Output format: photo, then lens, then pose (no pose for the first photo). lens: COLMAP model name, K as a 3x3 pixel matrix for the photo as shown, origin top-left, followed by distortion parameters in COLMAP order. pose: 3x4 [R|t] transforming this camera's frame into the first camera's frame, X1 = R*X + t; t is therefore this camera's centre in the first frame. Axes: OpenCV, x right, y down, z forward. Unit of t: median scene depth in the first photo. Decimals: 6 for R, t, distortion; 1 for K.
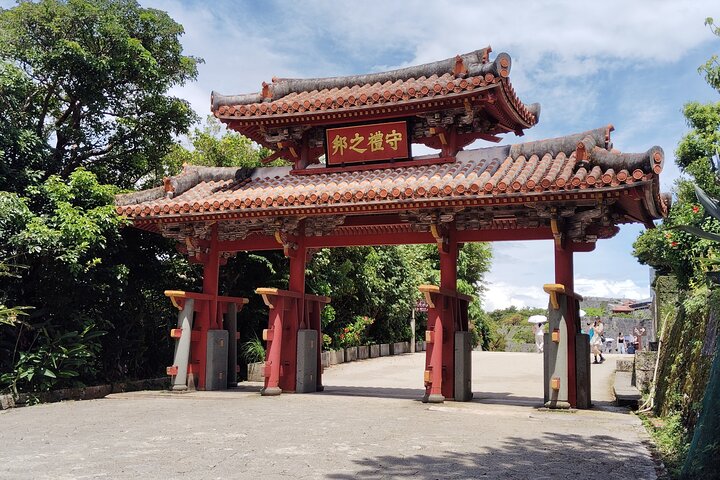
lens RADIAL K [[751.3, 0, 350.4], [0, 751.3, 228.2], [0, 0, 1]] dist [0.038233, -0.021450]
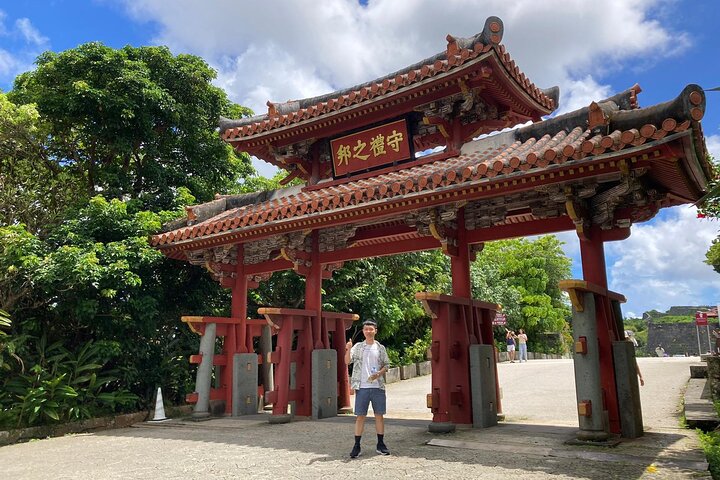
lens RADIAL K [[572.7, 0, 360.0], [0, 572.7, 240.0], [0, 0, 1]] dist [0.056304, -0.087230]
pose [[0.979105, -0.079457, -0.187190, 0.141257], [0.070028, 0.995946, -0.056466, 0.042876], [0.190918, 0.042178, 0.980700, 0.303116]]
